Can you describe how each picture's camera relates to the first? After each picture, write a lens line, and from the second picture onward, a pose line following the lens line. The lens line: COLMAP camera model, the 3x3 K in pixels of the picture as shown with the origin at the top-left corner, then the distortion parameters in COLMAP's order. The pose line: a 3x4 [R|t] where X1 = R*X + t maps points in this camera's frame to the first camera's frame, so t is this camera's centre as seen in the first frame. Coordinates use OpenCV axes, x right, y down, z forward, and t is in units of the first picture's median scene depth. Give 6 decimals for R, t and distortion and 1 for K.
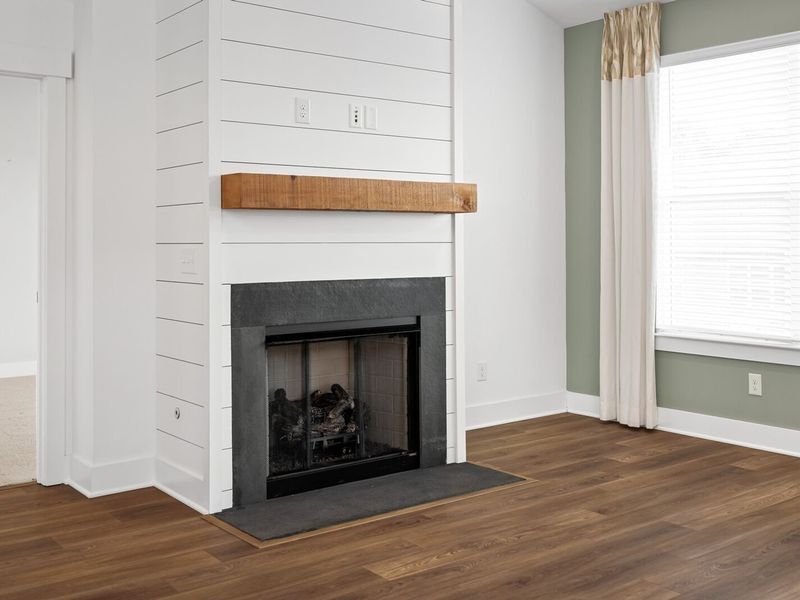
lens RADIAL K [[873.7, 0, 401.5], [0, 873.7, 237.4], [0, 0, 1]] dist [0.089290, 0.006277]
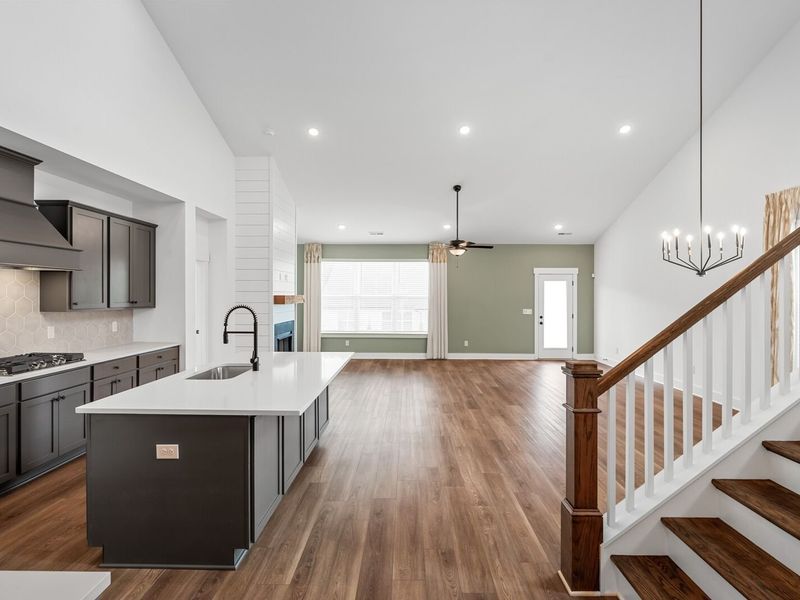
lens RADIAL K [[429.3, 0, 400.0], [0, 429.3, 300.0], [0, 0, 1]] dist [-0.001198, 0.000334]
pose [[0.627795, -0.002923, 0.778373, -1.057879], [-0.010457, 0.999871, 0.012189, -0.064441], [-0.778308, -0.015791, 0.627684, -0.460139]]
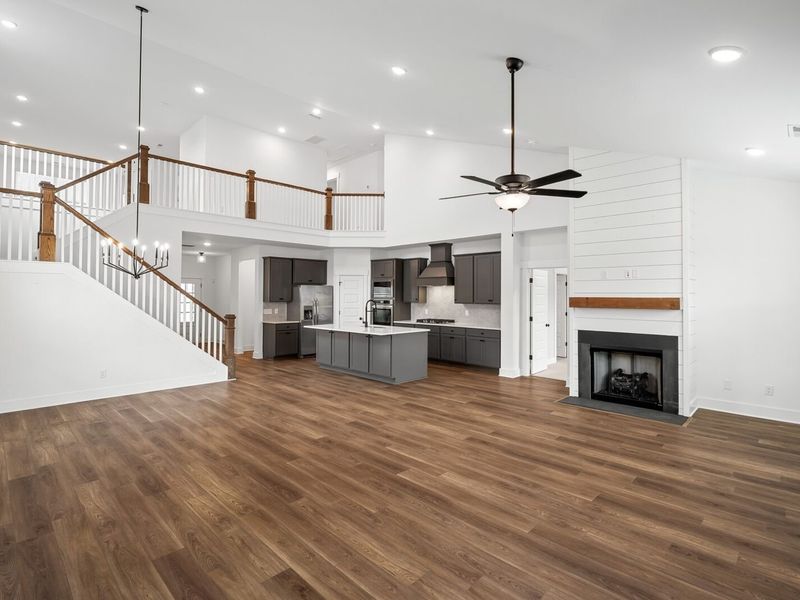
lens RADIAL K [[412.7, 0, 401.3], [0, 412.7, 290.2], [0, 0, 1]] dist [-0.001503, 0.001232]
pose [[0.122287, -0.008295, -0.992460, 1.073548], [0.006634, 0.999950, -0.007540, -0.075672], [0.992473, -0.005662, 0.122335, 0.120971]]
